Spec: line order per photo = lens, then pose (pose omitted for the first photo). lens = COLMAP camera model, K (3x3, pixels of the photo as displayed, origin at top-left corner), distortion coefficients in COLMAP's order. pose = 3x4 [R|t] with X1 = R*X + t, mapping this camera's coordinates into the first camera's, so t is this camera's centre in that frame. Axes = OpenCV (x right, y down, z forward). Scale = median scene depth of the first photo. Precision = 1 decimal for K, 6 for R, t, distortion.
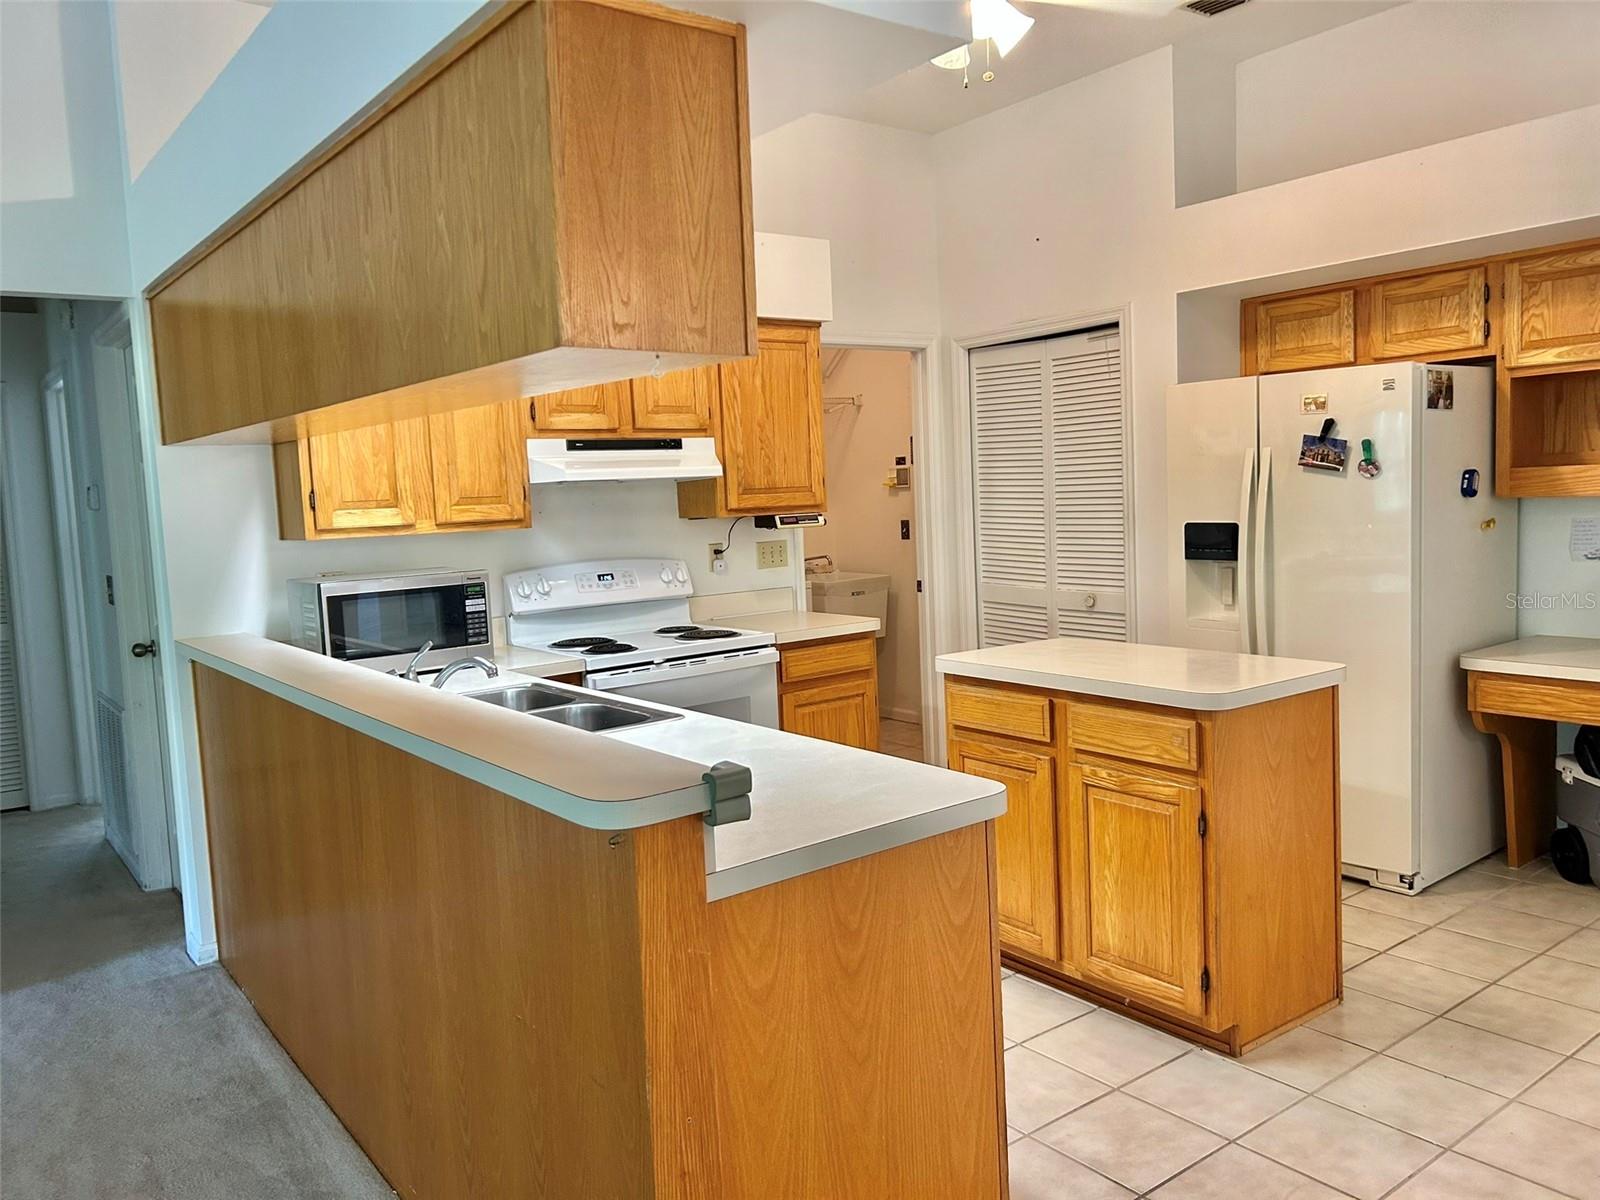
lens RADIAL K [[1207.7, 0, 798.7], [0, 1207.7, 593.0], [0, 0, 1]] dist [0.058117, -0.067463]
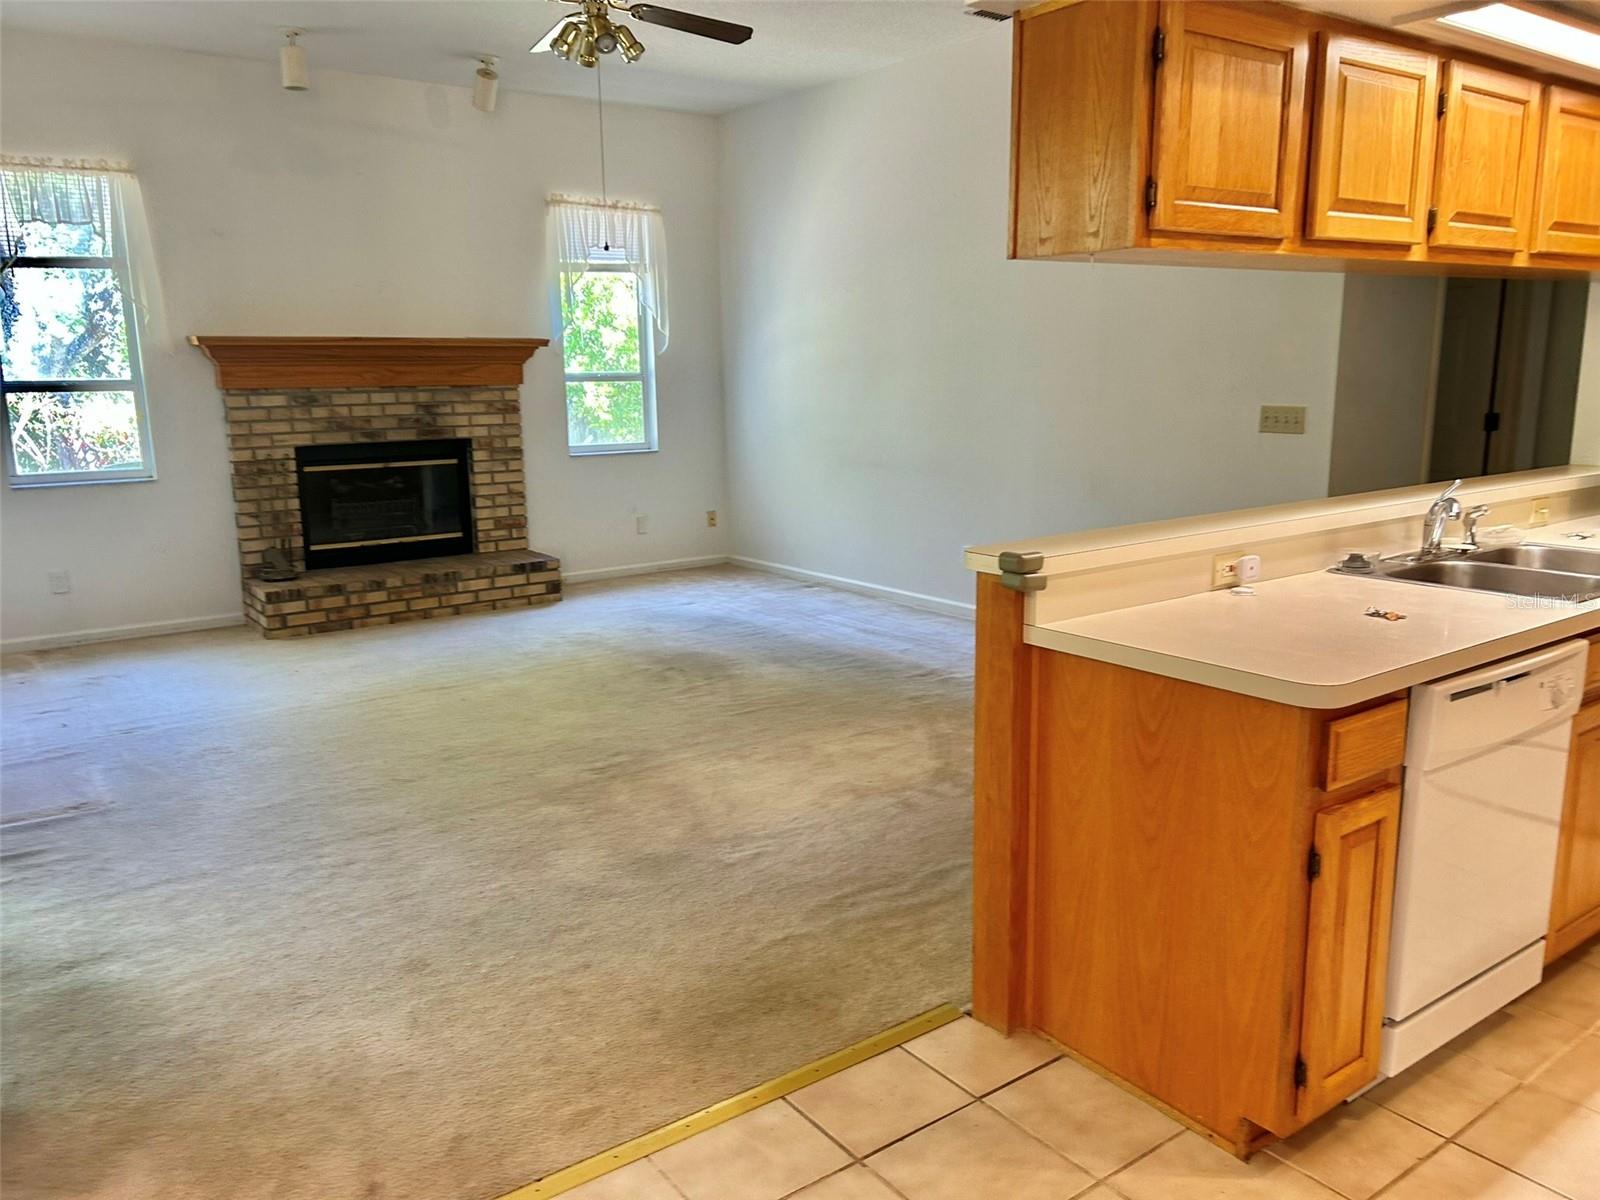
lens RADIAL K [[1207.7, 0, 793.9], [0, 1207.7, 605.2], [0, 0, 1]] dist [0.058117, -0.067463]
pose [[-0.021740, 0.239780, -0.970584, 0.568669], [-0.071276, 0.967971, 0.240731, -0.051930], [0.997220, 0.074413, -0.003953, 0.304842]]
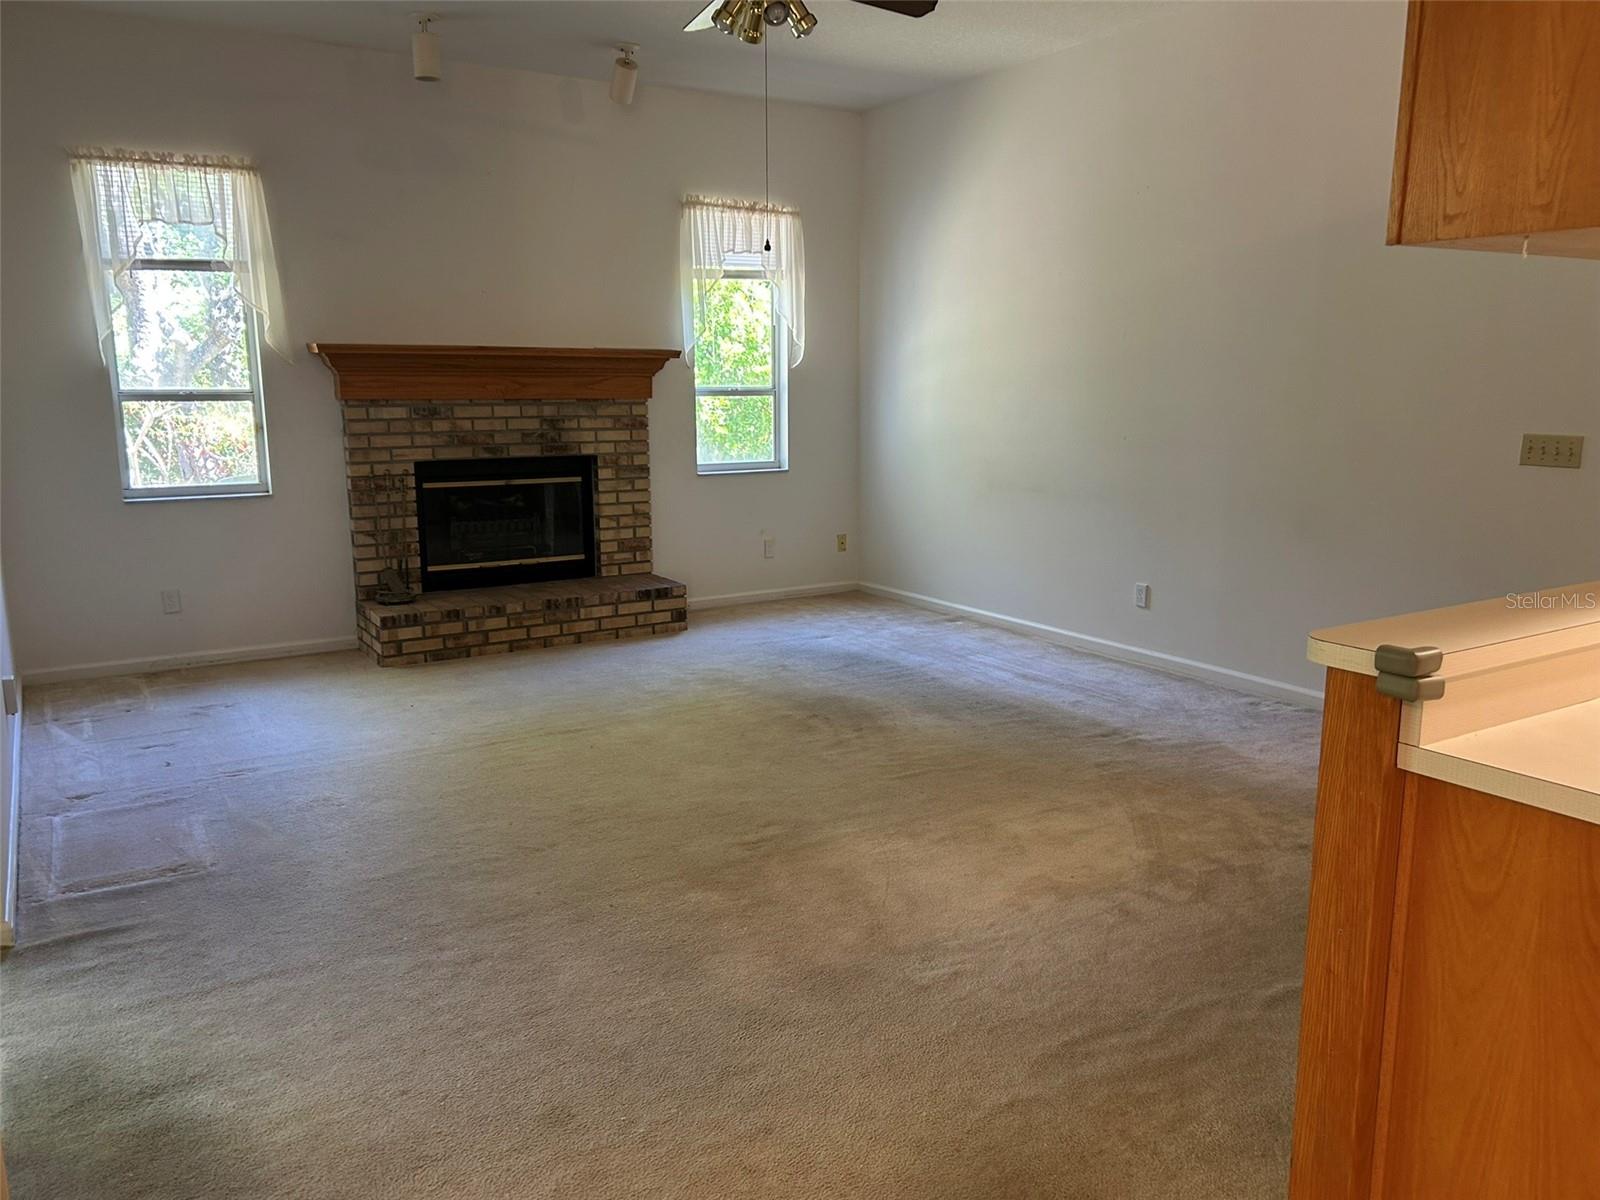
lens RADIAL K [[1207.7, 0, 793.3], [0, 1207.7, 612.8], [0, 0, 1]] dist [0.058117, -0.067463]
pose [[-0.101650, 0.234707, -0.966737, 0.419908], [-0.077044, 0.966994, 0.242870, -0.041912], [0.991832, 0.099169, -0.080212, 0.227753]]
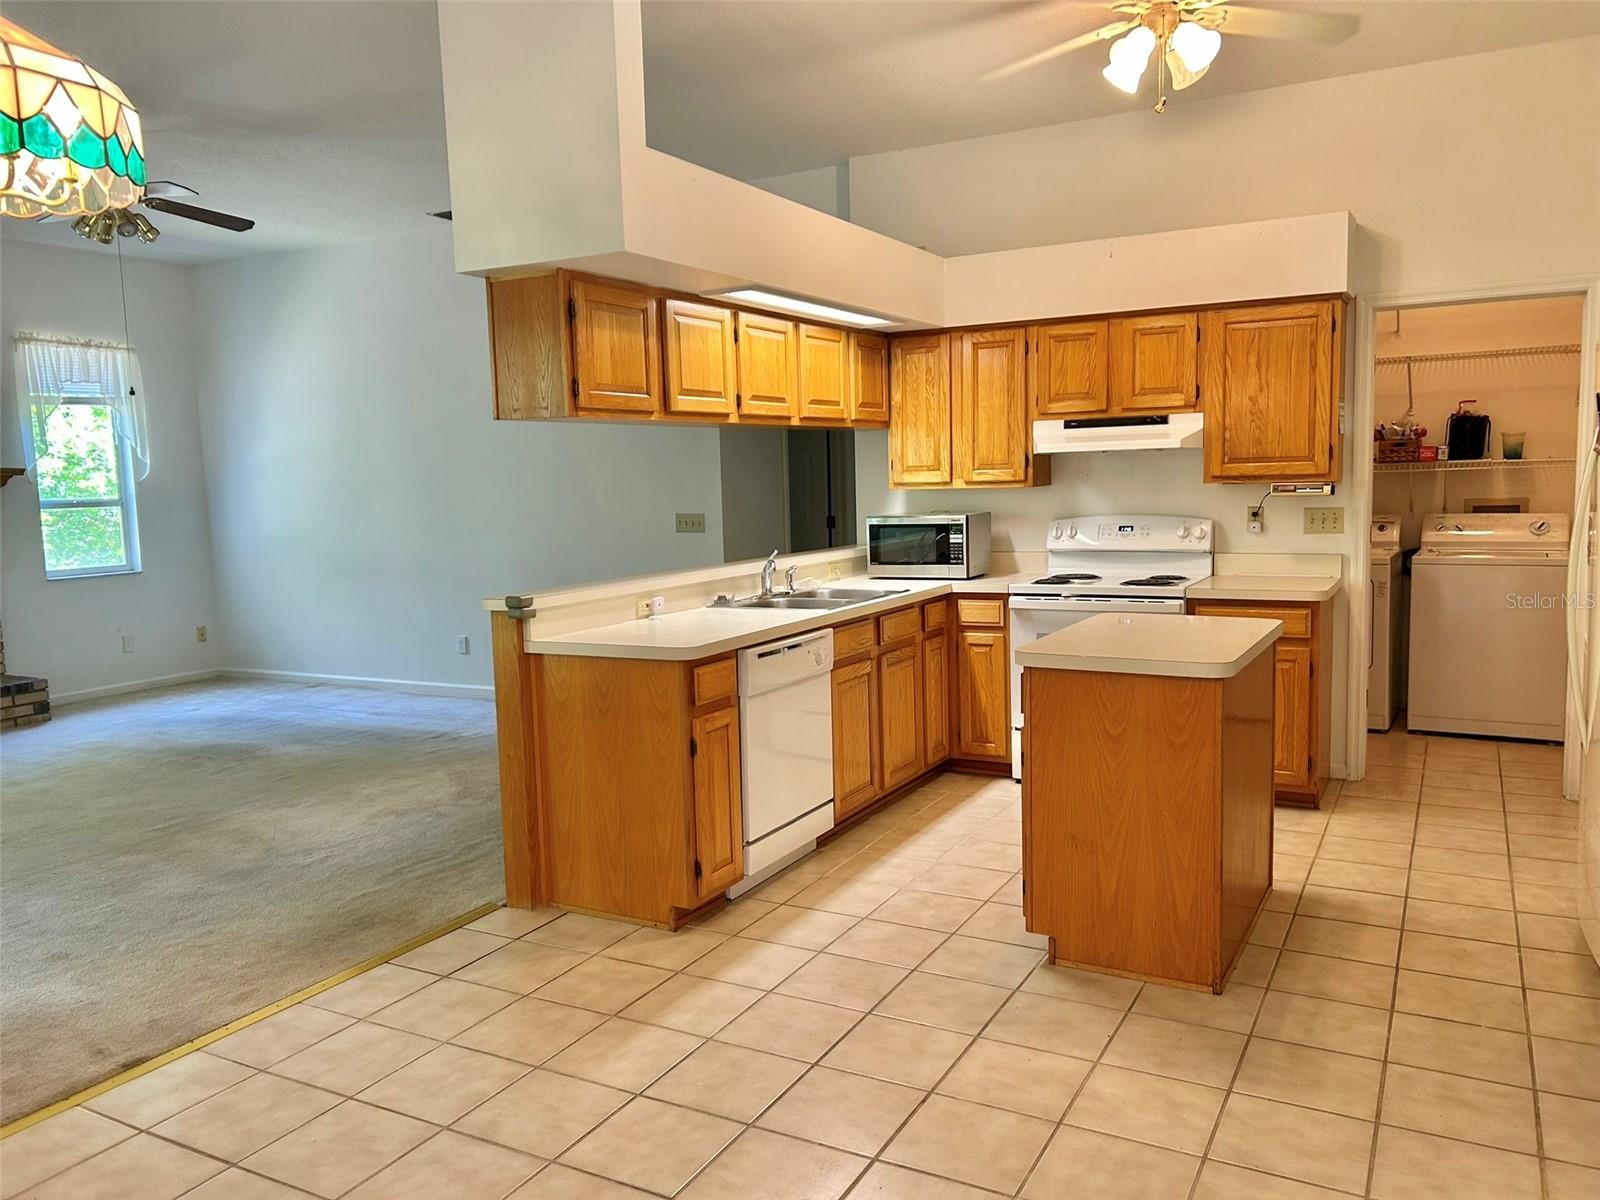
lens RADIAL K [[1207.7, 0, 802.3], [0, 1207.7, 603.8], [0, 0, 1]] dist [0.058117, -0.067463]
pose [[0.406476, 0.129756, -0.904401, 0.961453], [-0.069037, 0.991396, 0.111209, -0.059633], [0.911049, 0.017233, 0.411937, 0.217824]]
